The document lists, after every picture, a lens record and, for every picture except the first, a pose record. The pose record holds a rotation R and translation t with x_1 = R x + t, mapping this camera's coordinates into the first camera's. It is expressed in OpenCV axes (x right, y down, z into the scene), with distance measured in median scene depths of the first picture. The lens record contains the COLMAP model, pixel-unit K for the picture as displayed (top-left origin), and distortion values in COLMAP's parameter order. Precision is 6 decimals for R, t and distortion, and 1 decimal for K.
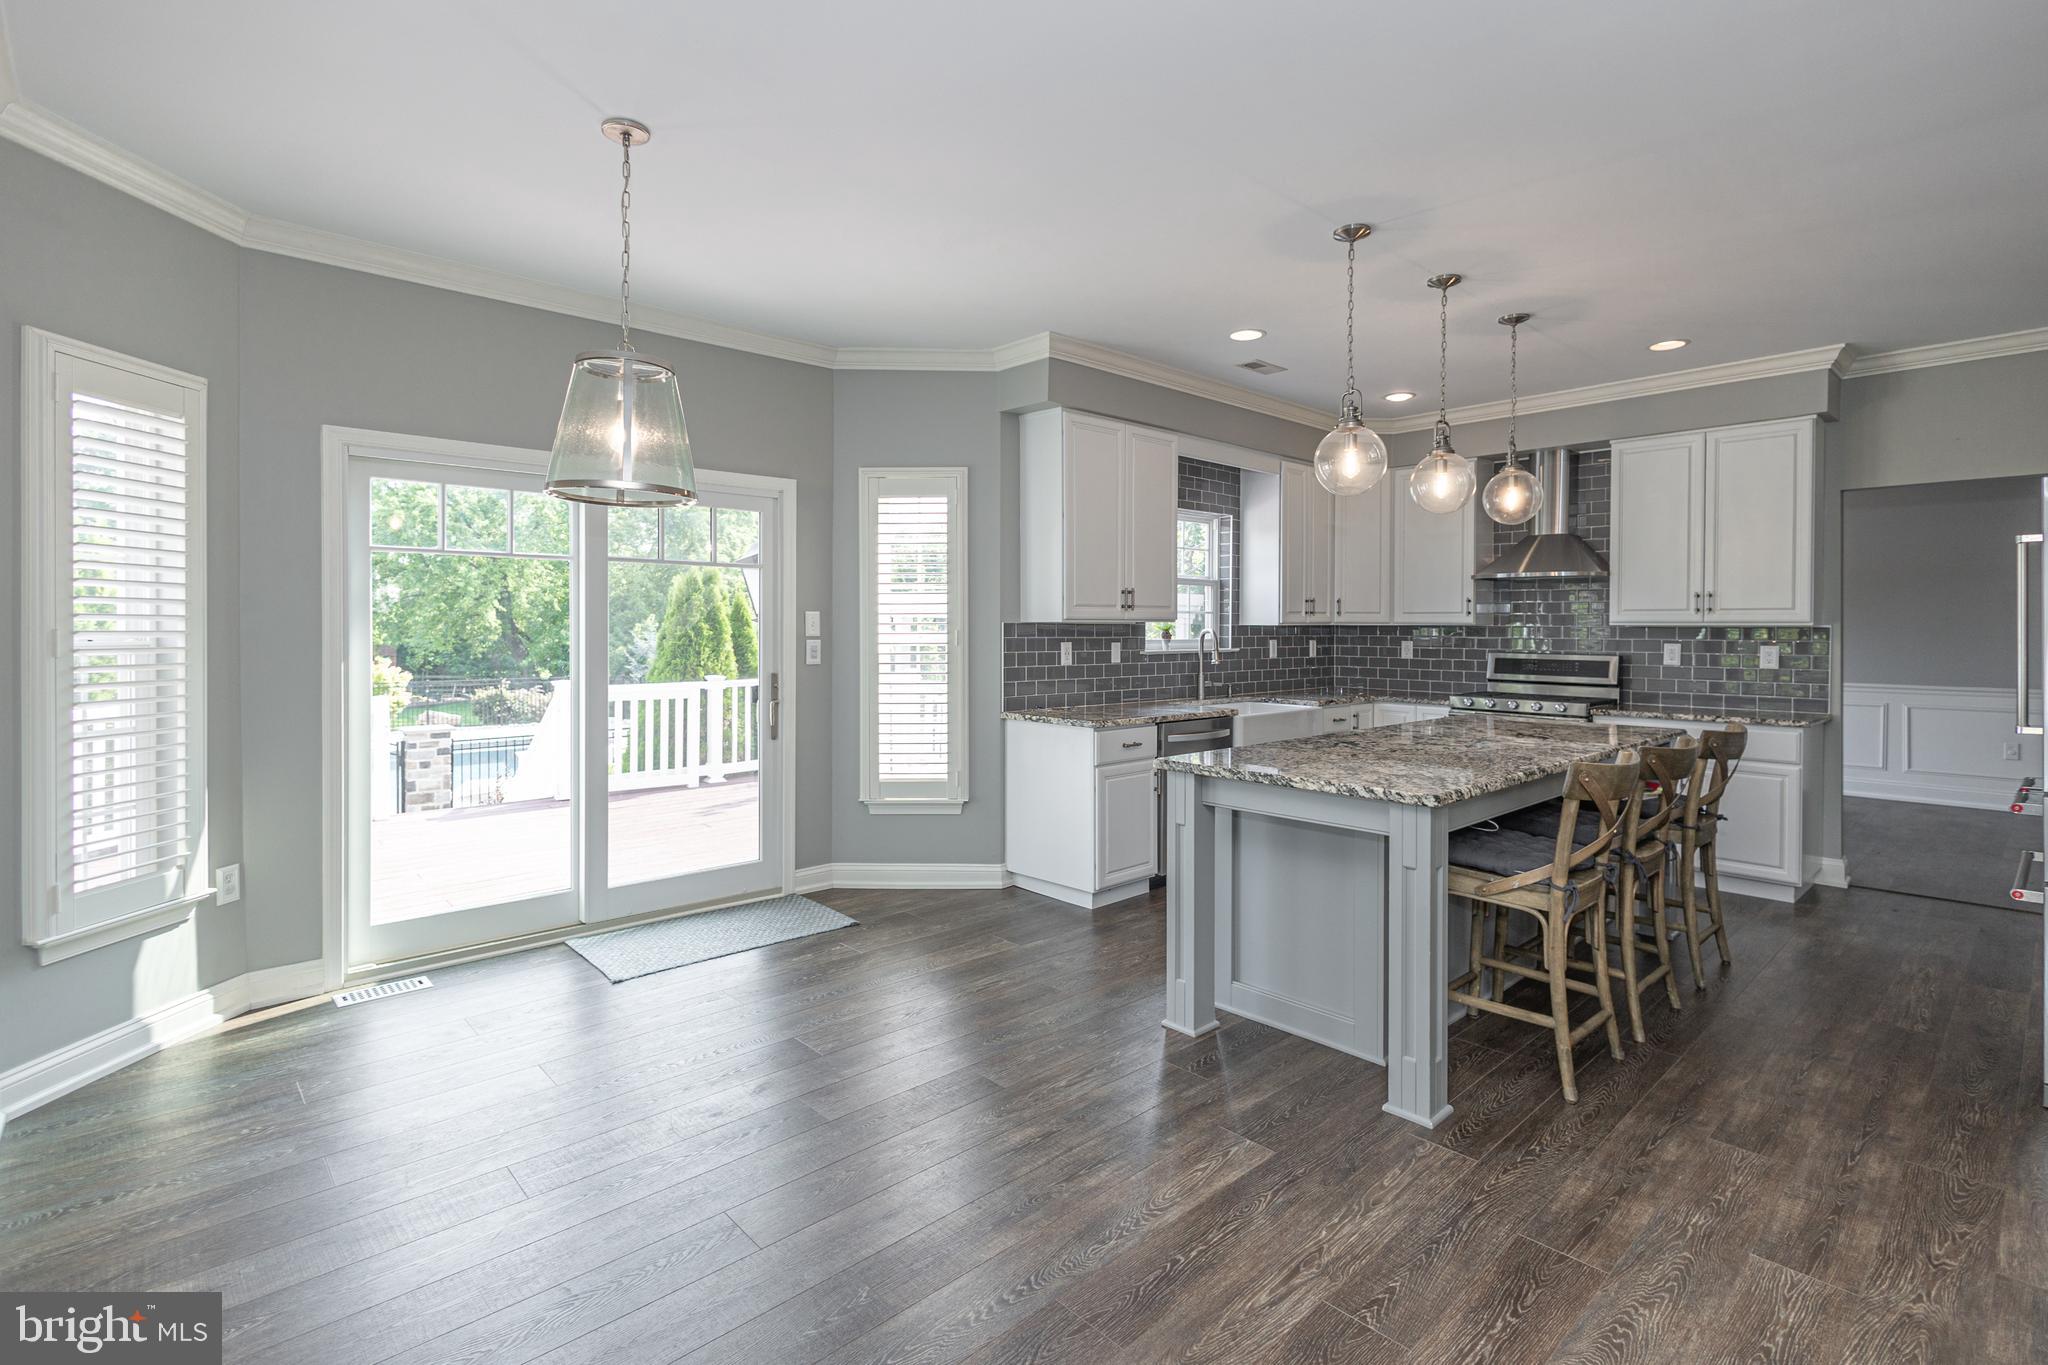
lens RADIAL K [[962.1, 0, 1022.1], [0, 962.1, 636.2], [0, 0, 1]] dist [0.005838, 0.000205]
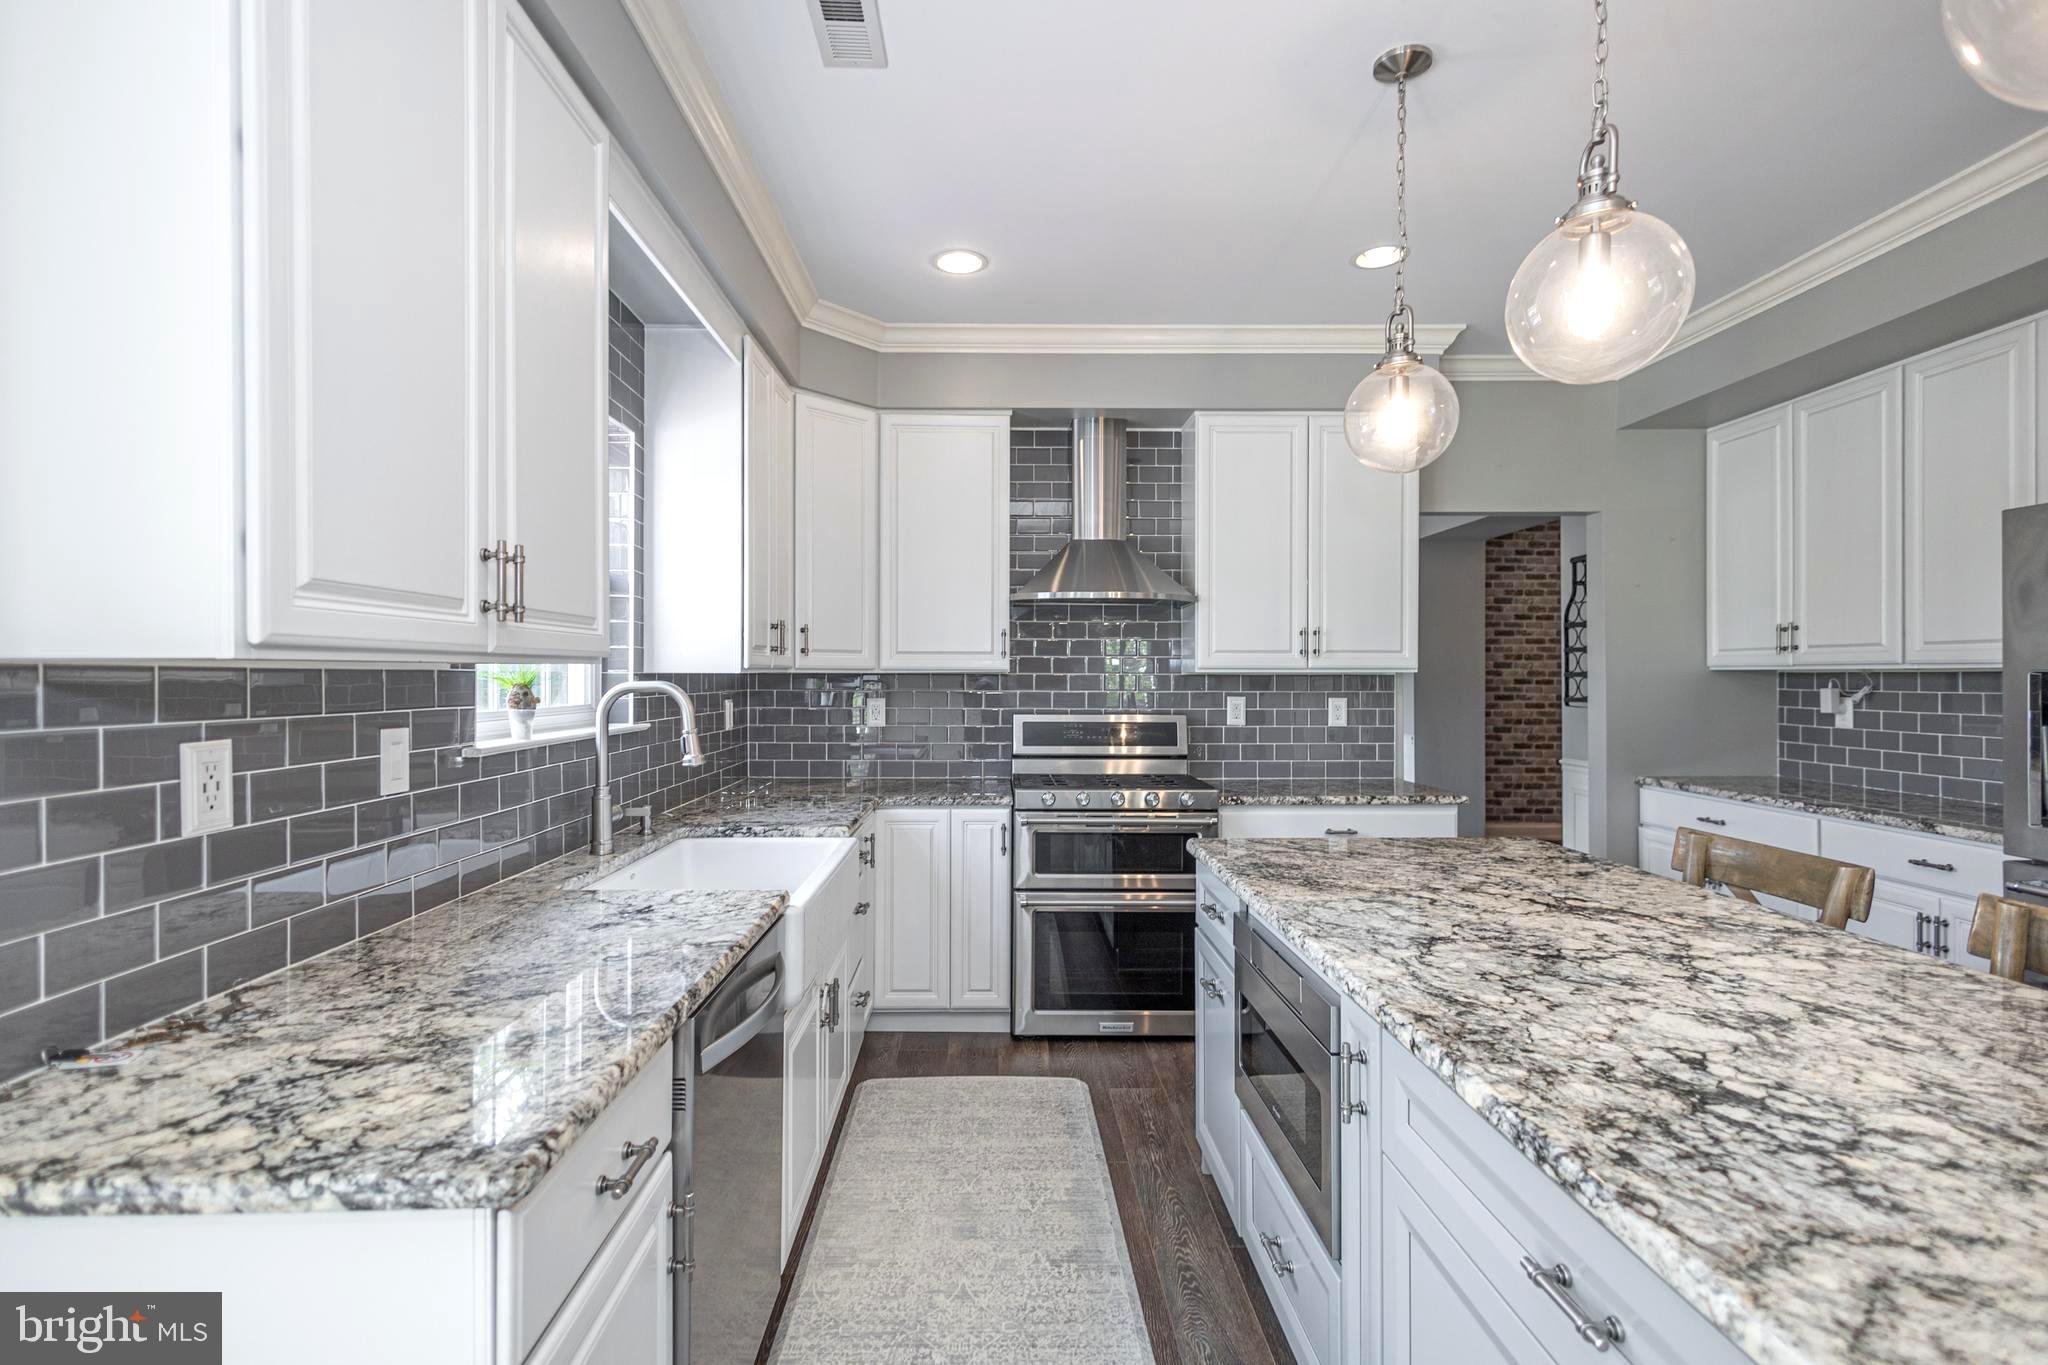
lens RADIAL K [[952.9, 0, 1013.1], [0, 952.9, 675.8], [0, 0, 1]] dist [0.006007, 0.000410]
pose [[0.668137, -0.003106, 0.744032, 0.000763], [0.010763, 0.999927, -0.005491, -0.006725], [-0.743960, 0.011677, 0.668122, 0.659349]]
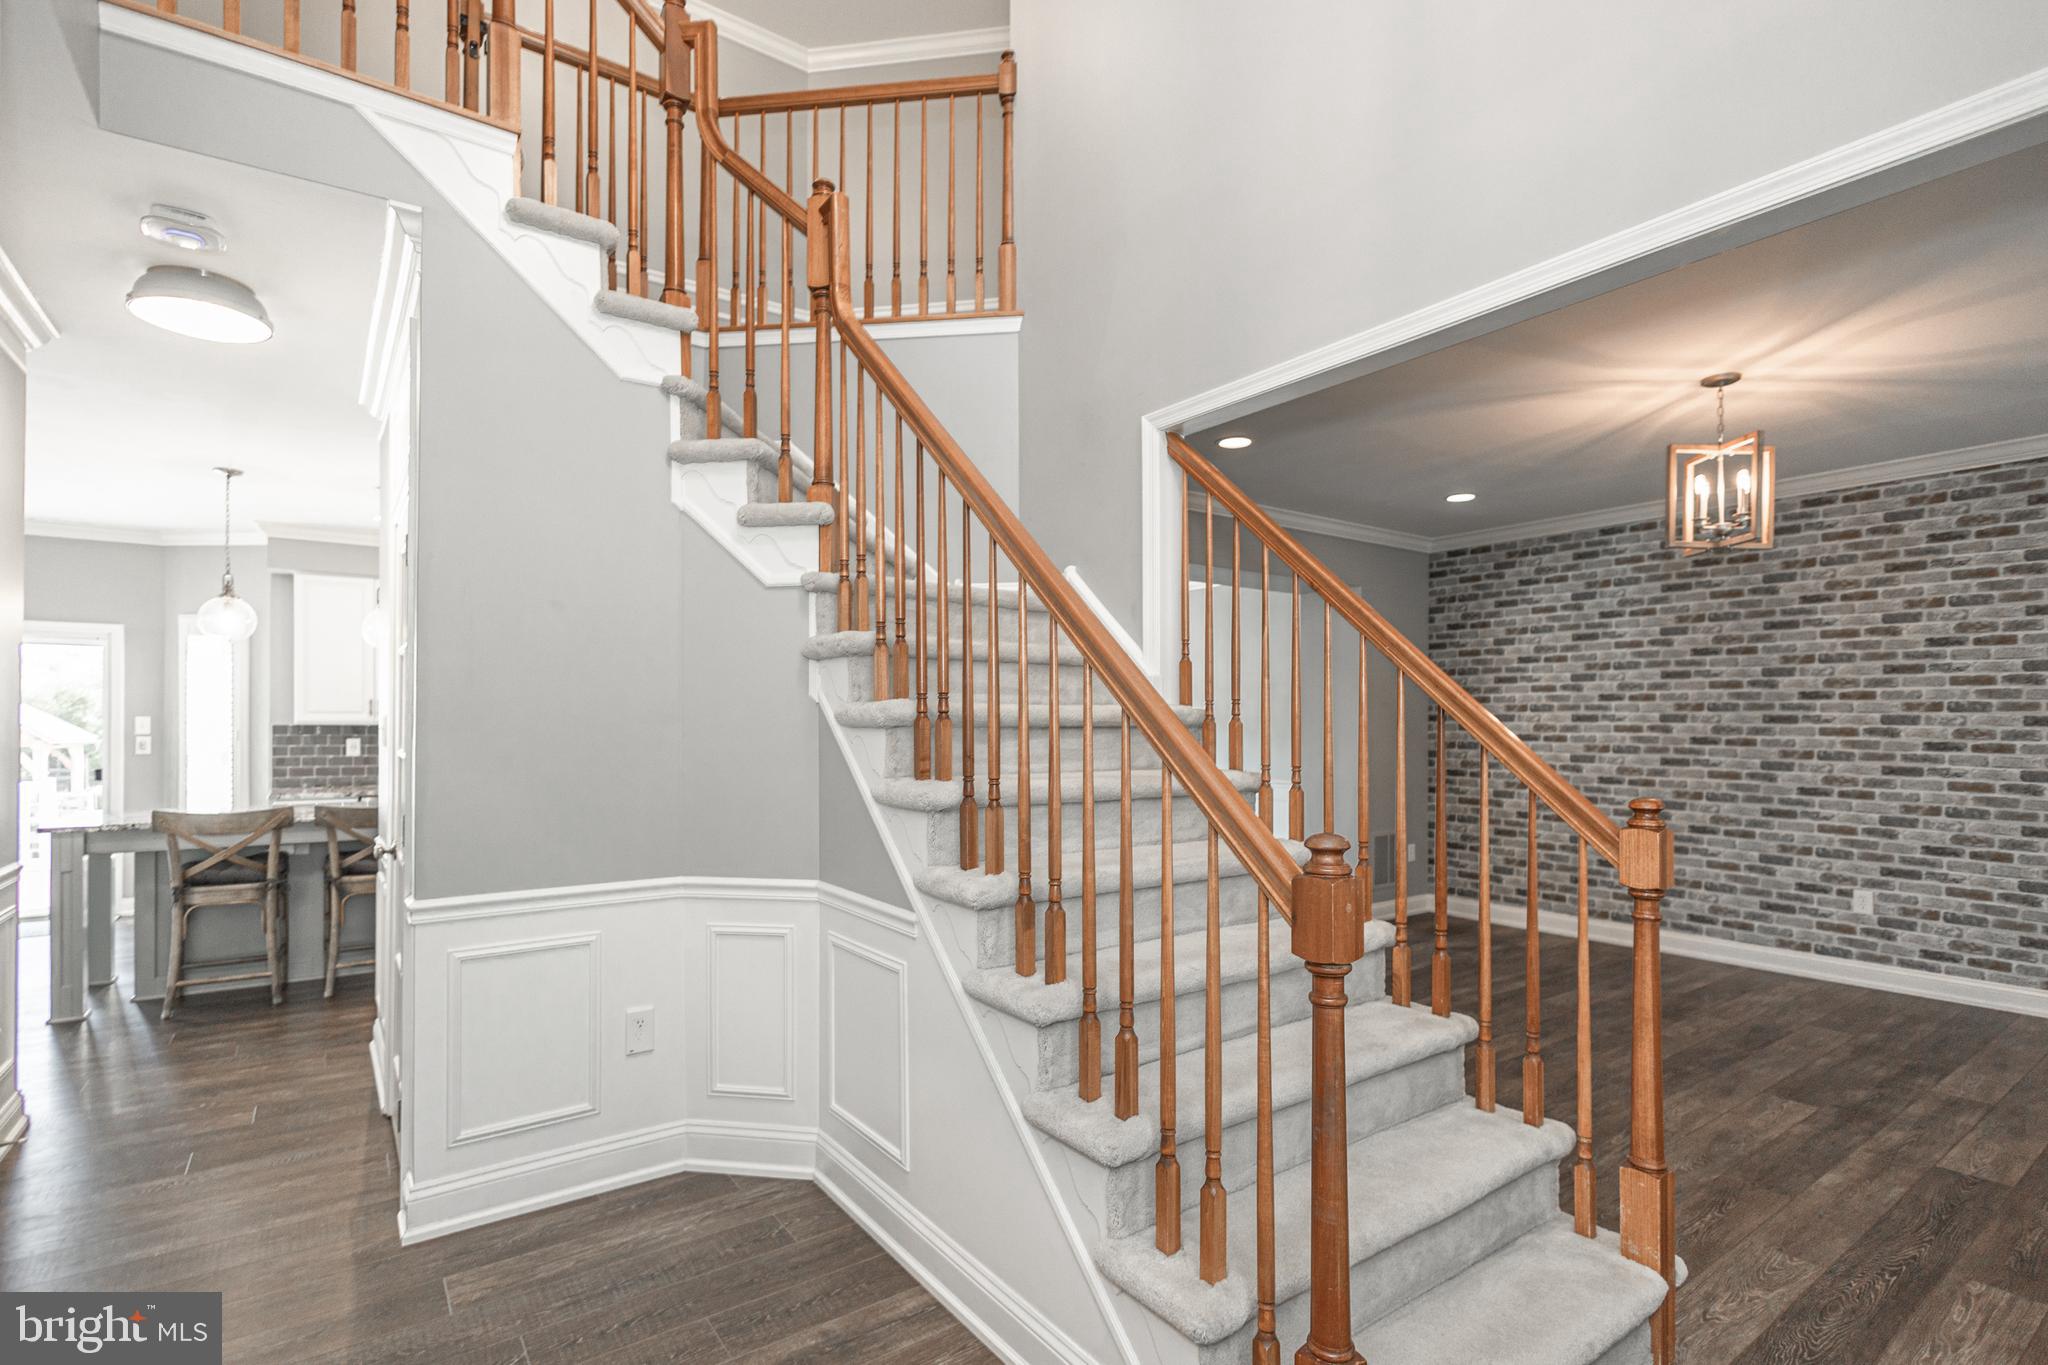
lens RADIAL K [[972.8, 0, 1031.8], [0, 972.8, 718.1], [0, 0, 1]] dist [0.003572, 0.000240]
pose [[0.993086, -0.001088, -0.117388, 1.127457], [-0.000932, 0.999852, -0.017157, -0.000191], [0.117389, 0.017148, 0.992938, -0.245385]]
